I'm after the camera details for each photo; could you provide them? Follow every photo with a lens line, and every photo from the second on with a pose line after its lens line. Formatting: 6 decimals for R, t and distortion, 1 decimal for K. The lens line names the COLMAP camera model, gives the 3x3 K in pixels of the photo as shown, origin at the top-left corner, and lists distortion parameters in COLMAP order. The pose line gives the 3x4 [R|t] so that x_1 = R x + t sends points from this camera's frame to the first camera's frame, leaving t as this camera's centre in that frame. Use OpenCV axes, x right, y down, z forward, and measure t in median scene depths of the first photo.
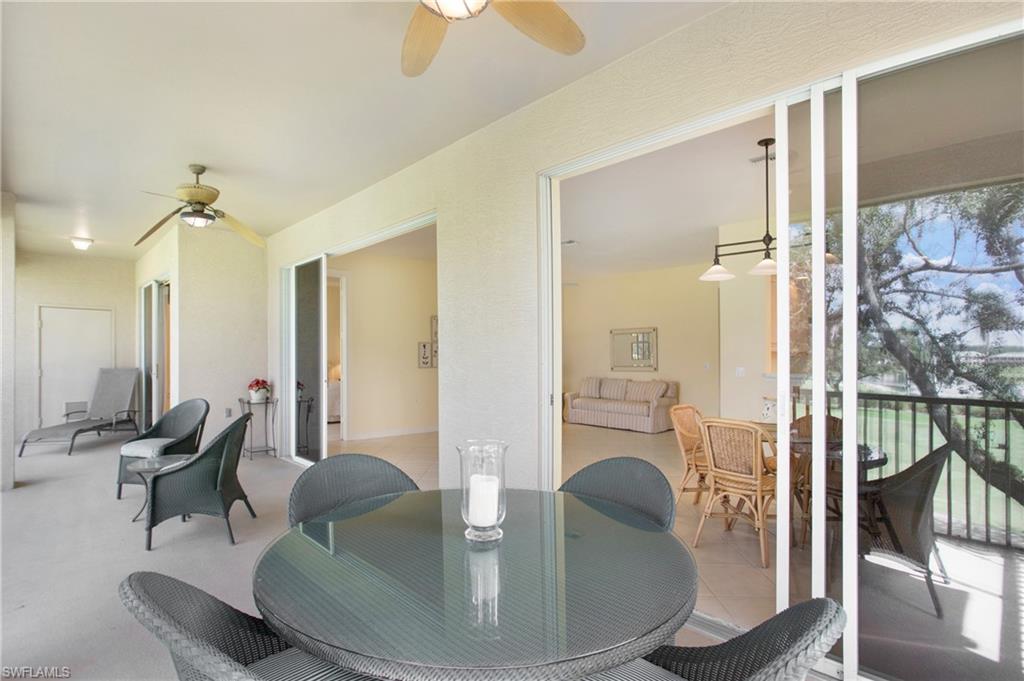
lens RADIAL K [[549.1, 0, 508.9], [0, 549.1, 351.1], [0, 0, 1]] dist [0.006464, 0.002537]
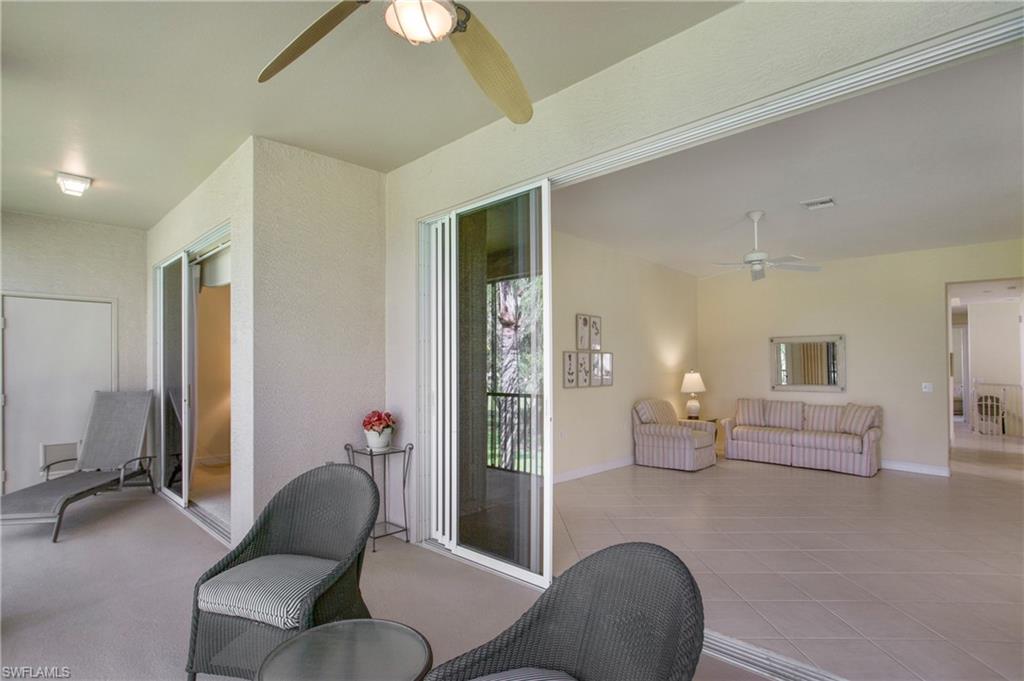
lens RADIAL K [[518.2, 0, 477.0], [0, 518.2, 365.7], [0, 0, 1]] dist [-0.020947, 0.007462]
pose [[0.999132, -0.001685, 0.041615, -0.359563], [0.001735, 0.999998, -0.001167, 0.003107], [-0.041613, 0.001238, 0.999133, 0.426028]]
